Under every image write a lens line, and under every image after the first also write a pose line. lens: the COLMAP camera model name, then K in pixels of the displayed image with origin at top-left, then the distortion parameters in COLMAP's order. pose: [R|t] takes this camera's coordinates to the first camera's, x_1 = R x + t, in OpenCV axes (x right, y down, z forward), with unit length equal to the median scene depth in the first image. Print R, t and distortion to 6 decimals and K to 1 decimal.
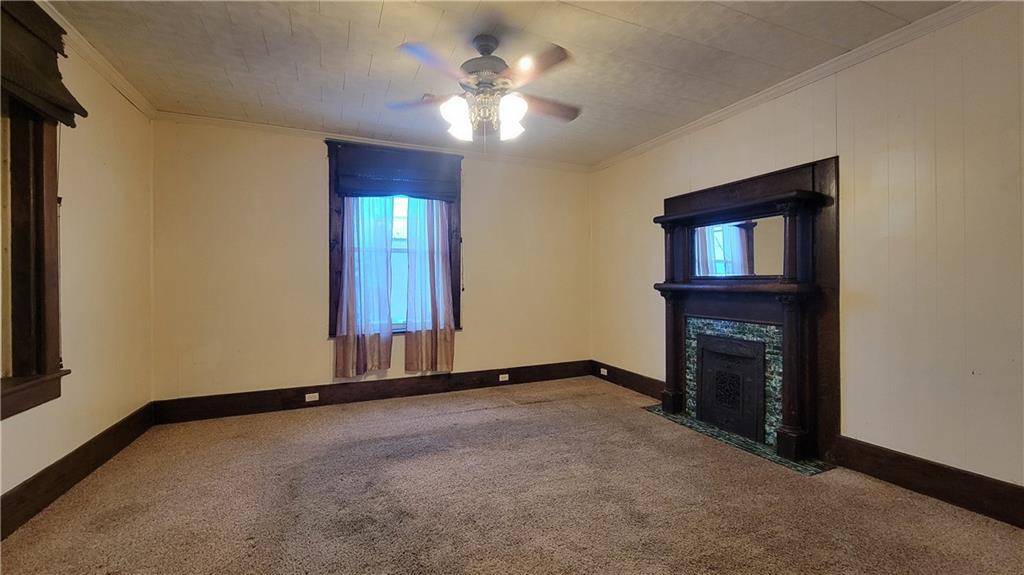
lens RADIAL K [[418.7, 0, 508.7], [0, 418.7, 284.6], [0, 0, 1]] dist [0.002807, 0.000160]
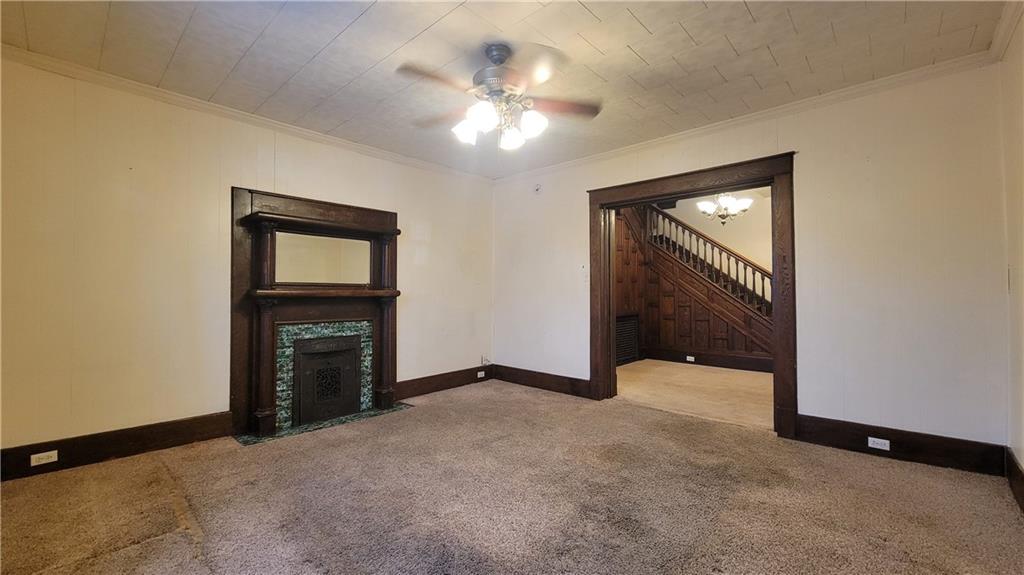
lens RADIAL K [[418.7, 0, 509.0], [0, 418.7, 288.6], [0, 0, 1]] dist [0.002807, 0.000160]
pose [[-0.404464, 0.009553, 0.914504, -0.731640], [0.003340, 0.999954, -0.008968, 0.005725], [-0.914548, -0.000573, -0.404478, 1.029924]]
